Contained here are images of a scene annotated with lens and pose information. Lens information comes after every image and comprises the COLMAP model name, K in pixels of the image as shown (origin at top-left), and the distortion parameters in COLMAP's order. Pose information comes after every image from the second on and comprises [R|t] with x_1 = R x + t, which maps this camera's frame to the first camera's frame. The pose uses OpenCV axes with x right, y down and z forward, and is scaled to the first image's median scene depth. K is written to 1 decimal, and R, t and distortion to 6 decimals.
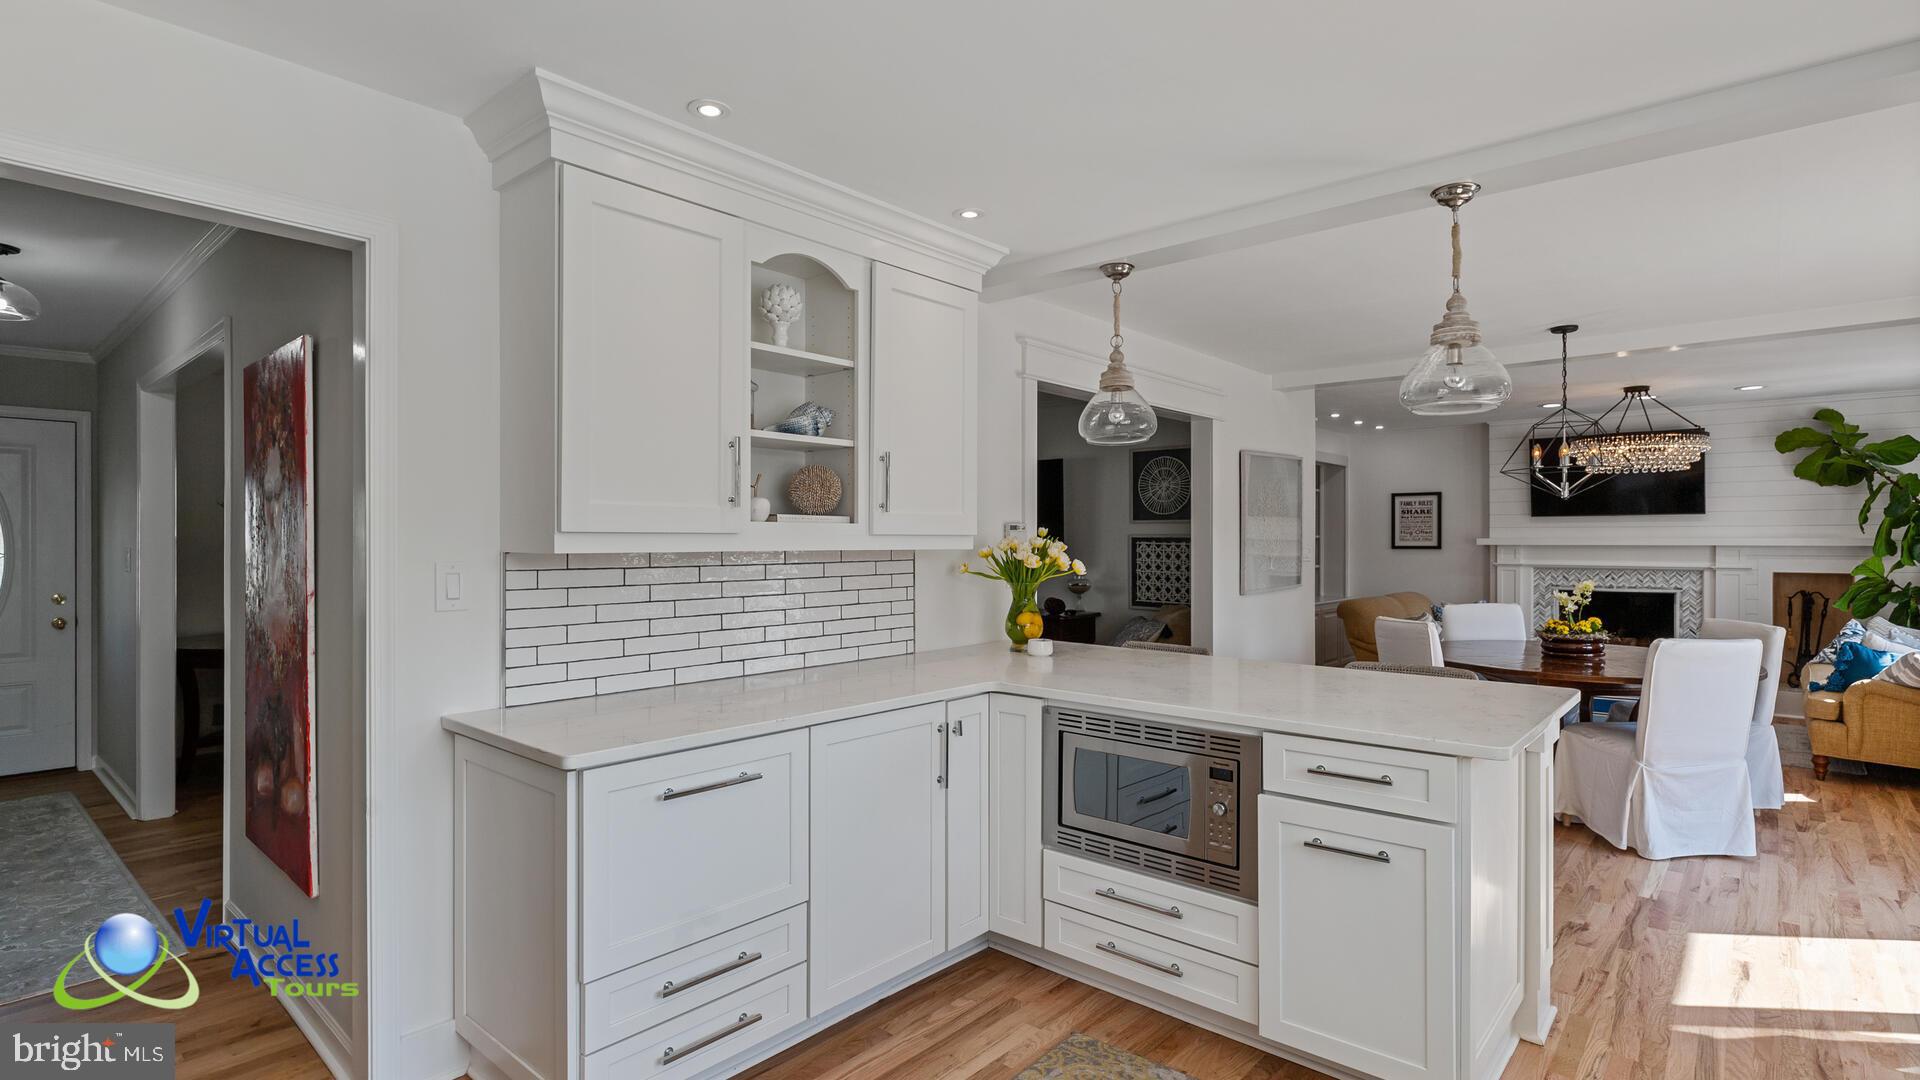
lens RADIAL K [[925.2, 0, 961.1], [0, 925.2, 548.8], [0, 0, 1]] dist [-0.004313, 0.000980]
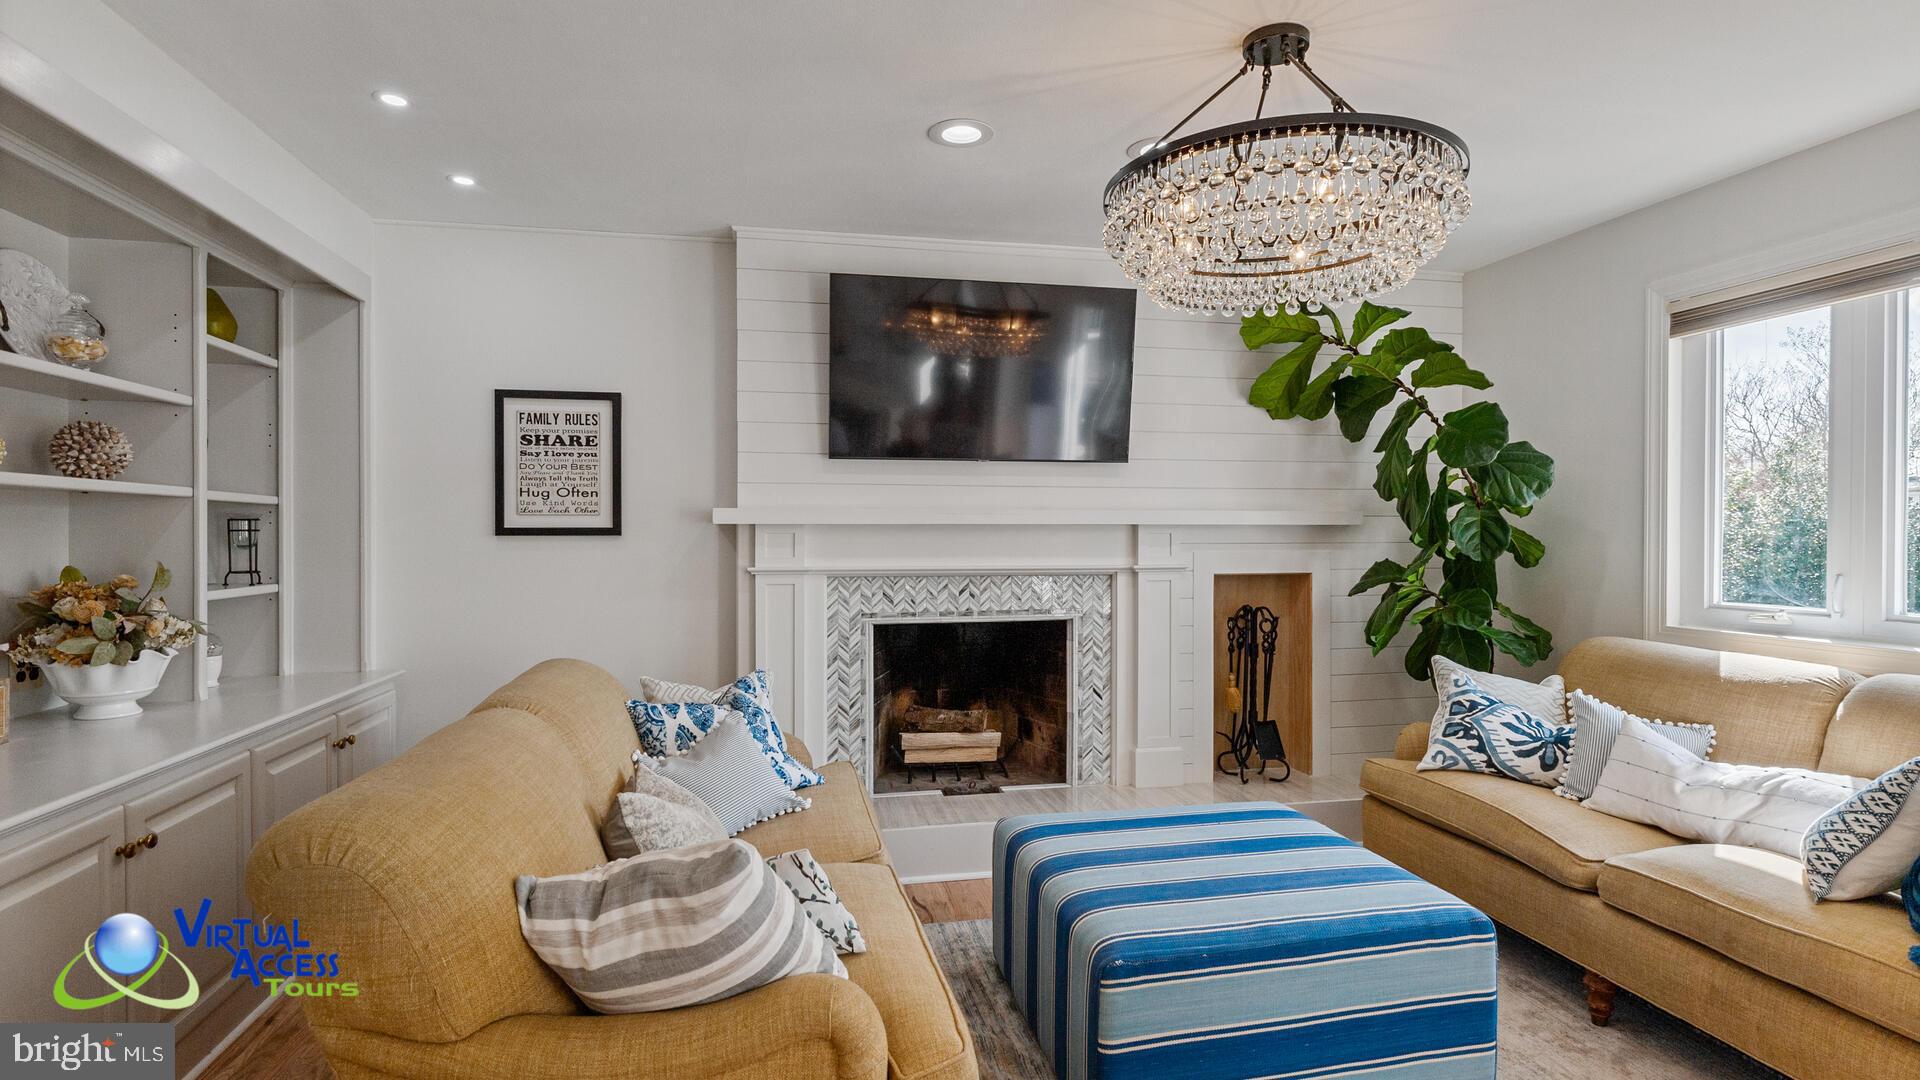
lens RADIAL K [[925.2, 0, 955.0], [0, 925.2, 543.8], [0, 0, 1]] dist [-0.004313, 0.000980]
pose [[0.598230, -0.006897, 0.801295, 0.374448], [0.006840, 0.999970, 0.003500, 0.004893], [-0.801295, 0.003387, 0.598260, 0.848278]]
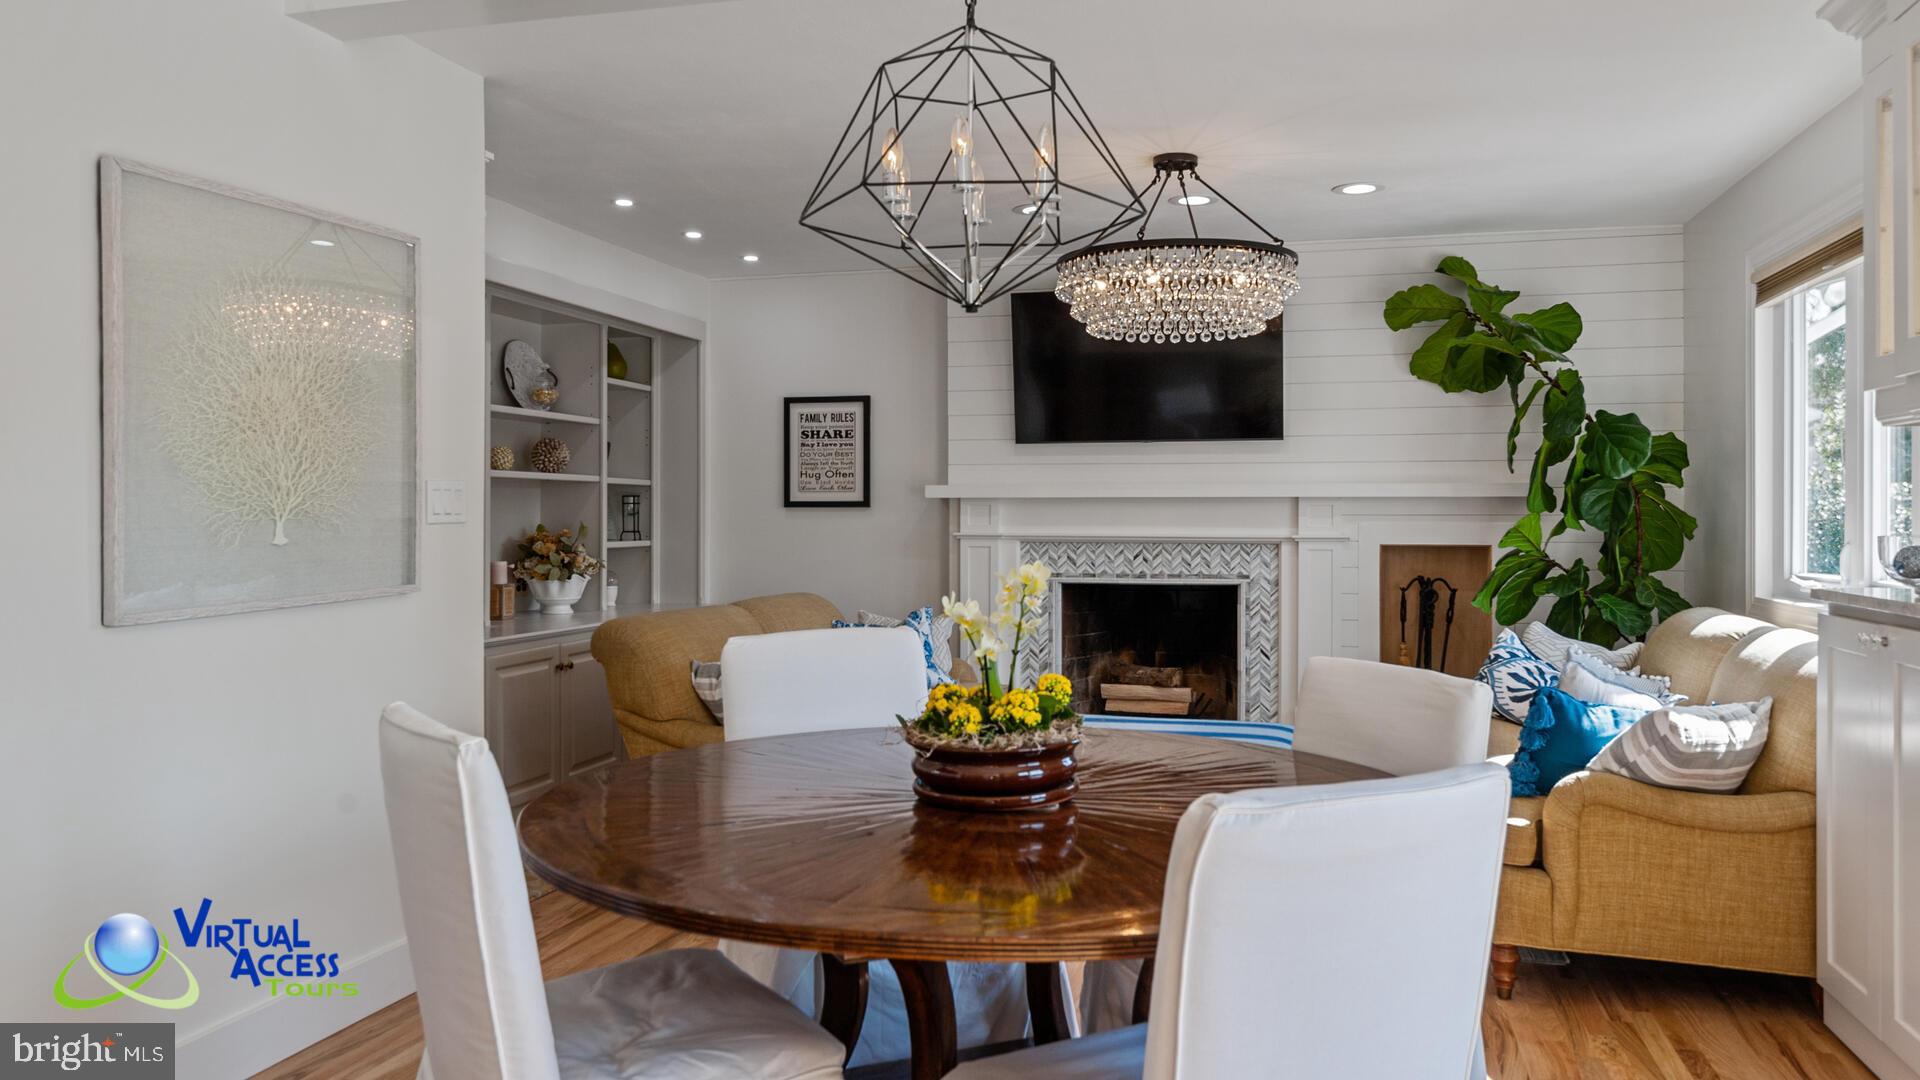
lens RADIAL K [[1351.6, 0, 973.3], [0, 1351.6, 533.5], [0, 0, 1]] dist [-0.012303, 0.008584]
pose [[0.892114, -0.004347, 0.451790, 0.306289], [0.002063, 0.999982, 0.005548, 0.014548], [-0.451806, -0.004018, 0.892107, 0.402813]]
